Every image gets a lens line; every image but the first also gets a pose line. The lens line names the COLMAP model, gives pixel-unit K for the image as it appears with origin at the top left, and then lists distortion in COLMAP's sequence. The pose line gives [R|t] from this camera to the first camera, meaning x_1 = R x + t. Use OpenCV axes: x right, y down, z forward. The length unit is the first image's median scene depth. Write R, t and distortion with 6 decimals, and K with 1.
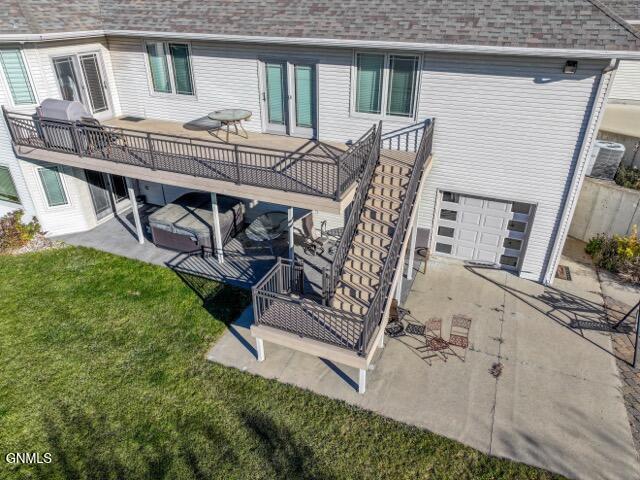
lens RADIAL K [[448.8, 0, 321.3], [0, 448.8, 236.3], [0, 0, 1]] dist [0.008594, 0.001180]
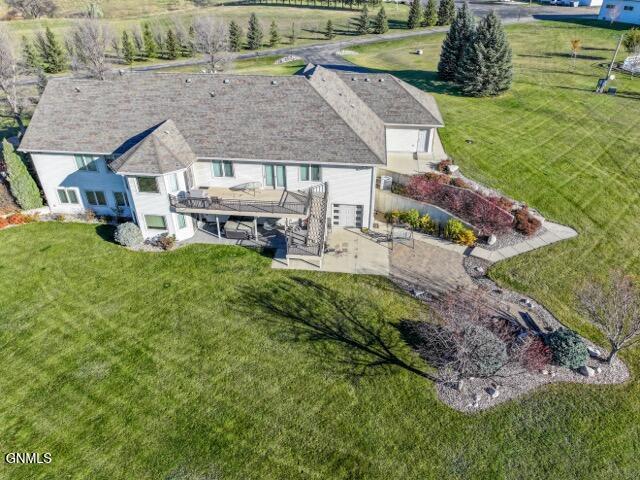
lens RADIAL K [[448.8, 0, 321.3], [0, 448.8, 236.3], [0, 0, 1]] dist [0.008594, 0.001180]
pose [[0.959228, -0.149822, 0.239656, -0.534912], [0.138188, 0.988288, 0.064732, -0.093262], [-0.246547, -0.028975, 0.968698, -1.809200]]
